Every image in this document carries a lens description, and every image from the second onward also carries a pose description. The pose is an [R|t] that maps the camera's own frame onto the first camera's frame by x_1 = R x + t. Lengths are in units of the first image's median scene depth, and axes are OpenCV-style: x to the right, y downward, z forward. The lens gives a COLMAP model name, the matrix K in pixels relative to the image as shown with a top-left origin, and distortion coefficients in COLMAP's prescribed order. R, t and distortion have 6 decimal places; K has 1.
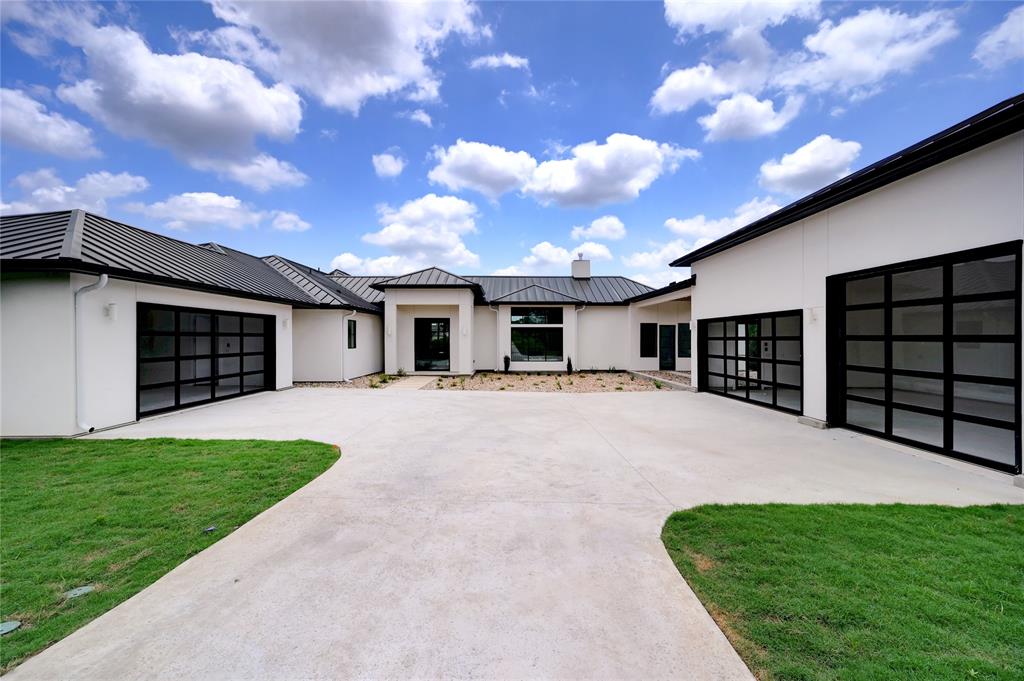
lens RADIAL K [[412.6, 0, 504.8], [0, 412.6, 334.9], [0, 0, 1]] dist [0.009003, 0.001072]
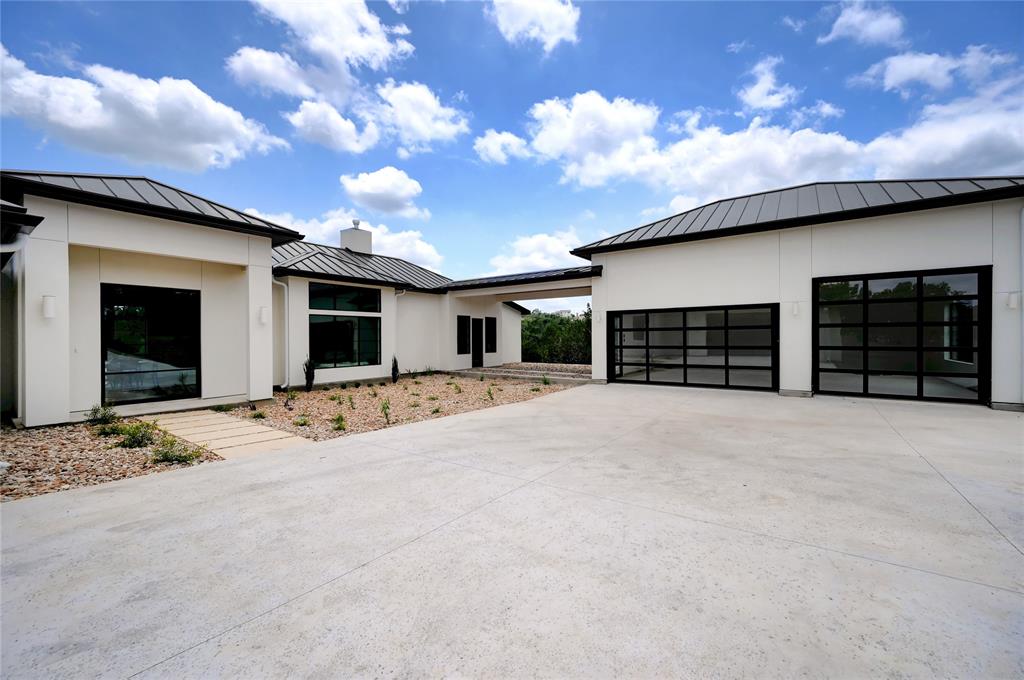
lens RADIAL K [[412.6, 0, 524.3], [0, 412.6, 336.1], [0, 0, 1]] dist [0.009003, 0.001072]
pose [[0.577944, -0.003010, 0.816071, -0.310227], [0.001211, 0.999995, 0.002830, 0.013576], [-0.816076, -0.000647, 0.577944, 0.388978]]
